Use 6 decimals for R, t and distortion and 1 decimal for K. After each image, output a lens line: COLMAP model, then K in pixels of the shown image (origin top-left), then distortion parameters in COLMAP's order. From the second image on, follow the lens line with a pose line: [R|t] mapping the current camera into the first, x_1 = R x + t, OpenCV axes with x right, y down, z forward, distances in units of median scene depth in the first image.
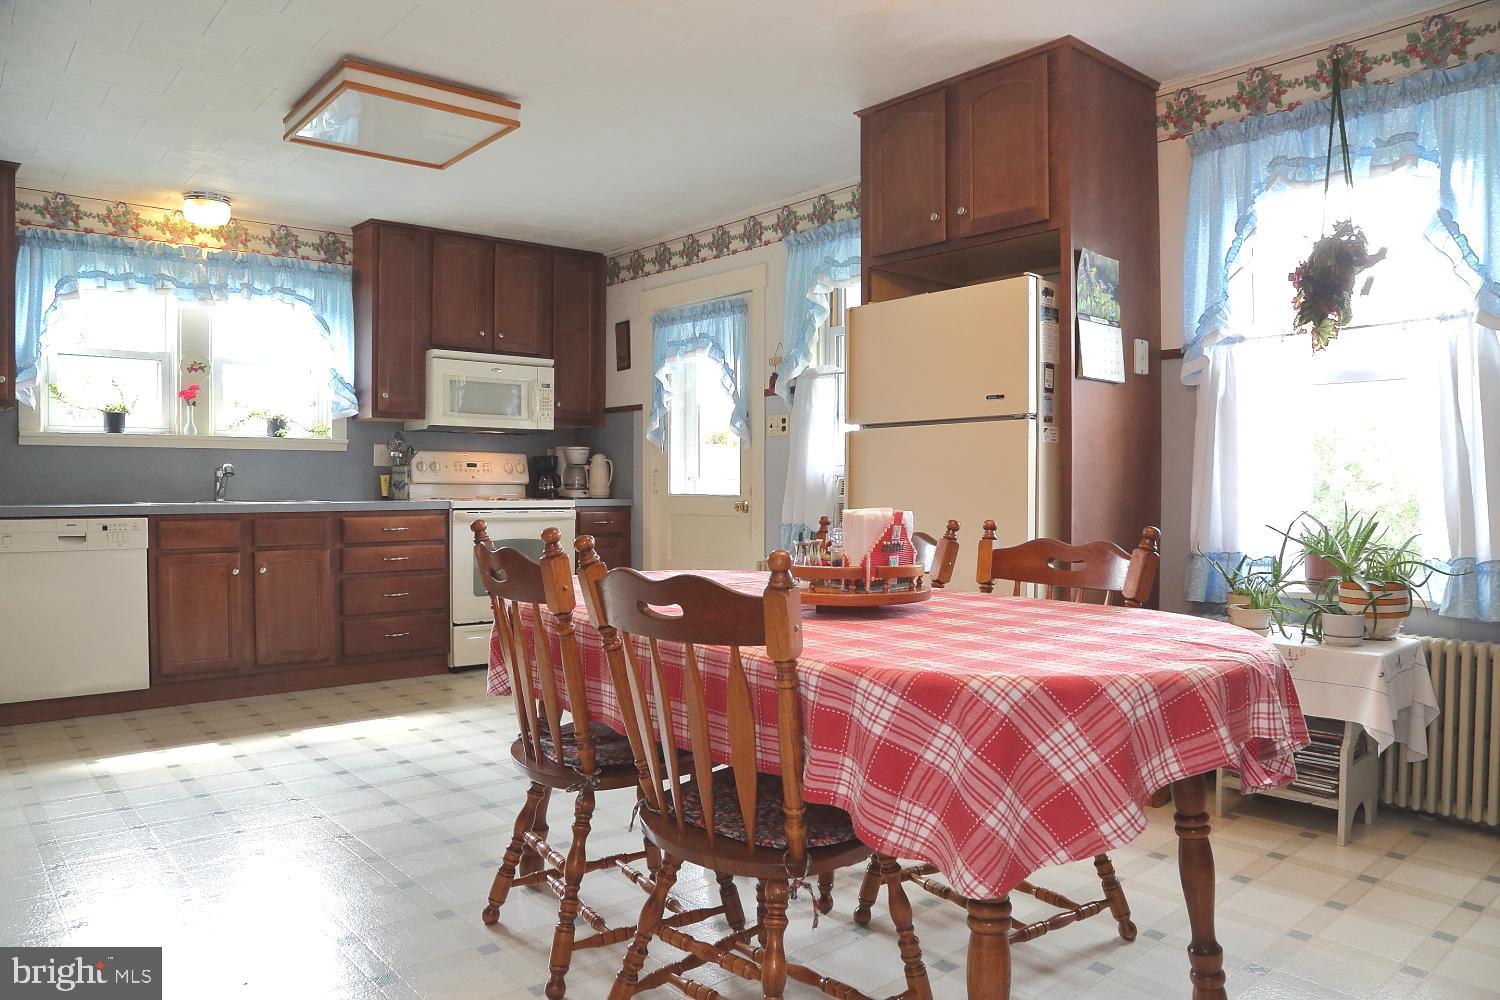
lens RADIAL K [[1025.6, 0, 751.2], [0, 1025.6, 507.2], [0, 0, 1]] dist [-0.125987, 0.077151]
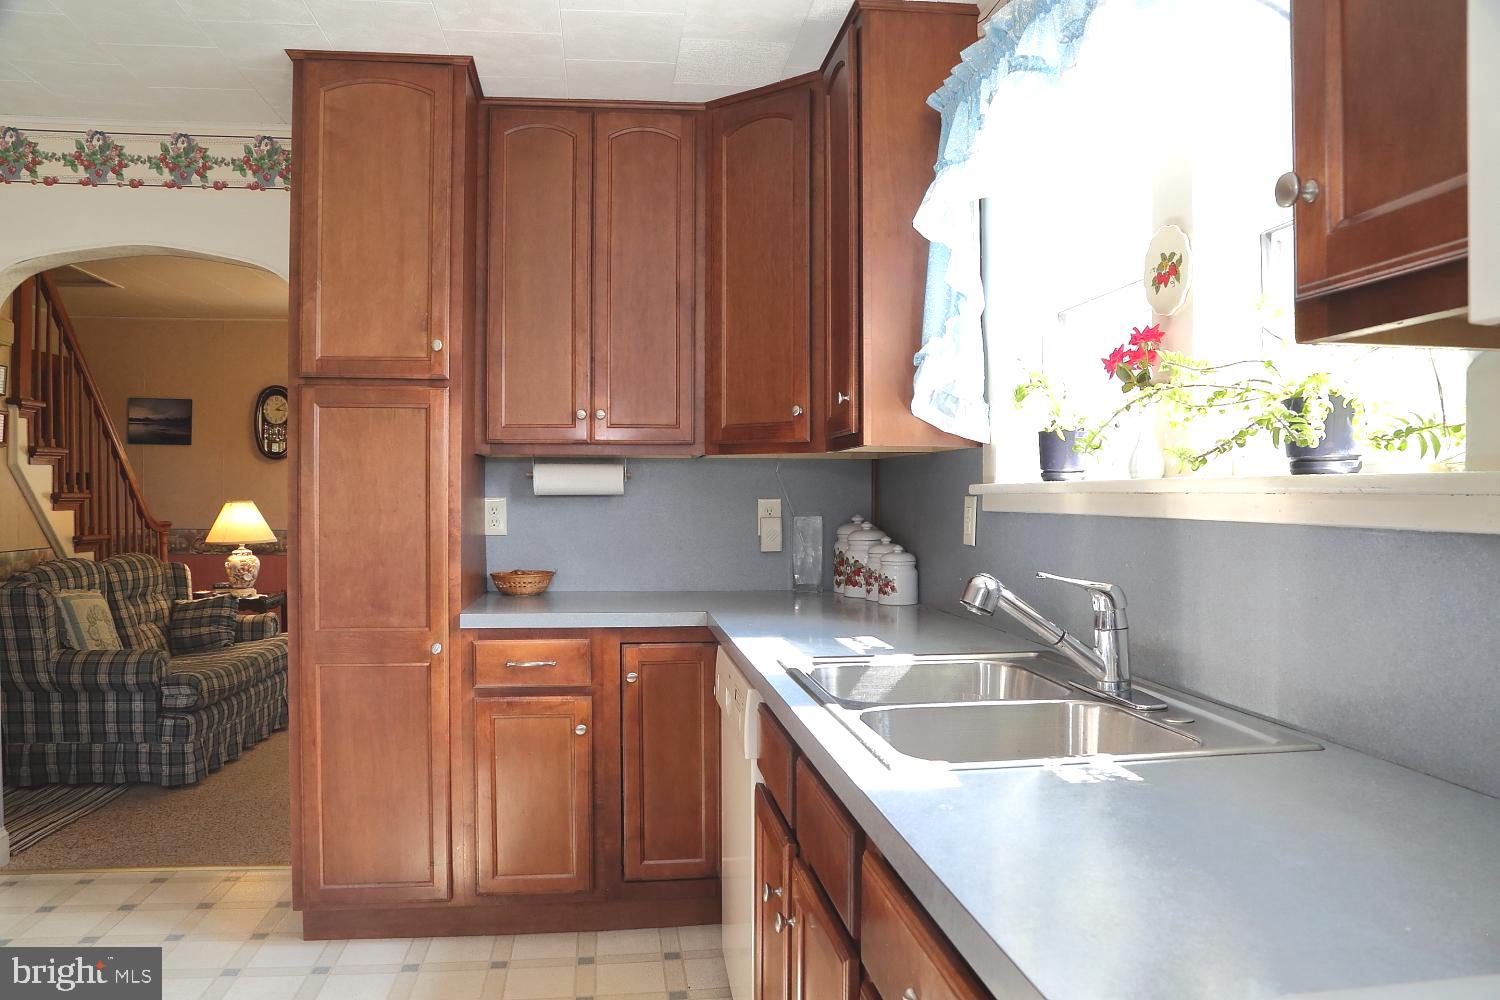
lens RADIAL K [[1062.5, 0, 759.1], [0, 1062.5, 504.9], [0, 0, 1]] dist [-0.129905, 0.089999]
pose [[-0.554979, 0.007377, -0.831832, -0.190445], [-0.018873, 0.999592, 0.021457, -0.065755], [0.831650, 0.027607, -0.554613, 1.037258]]
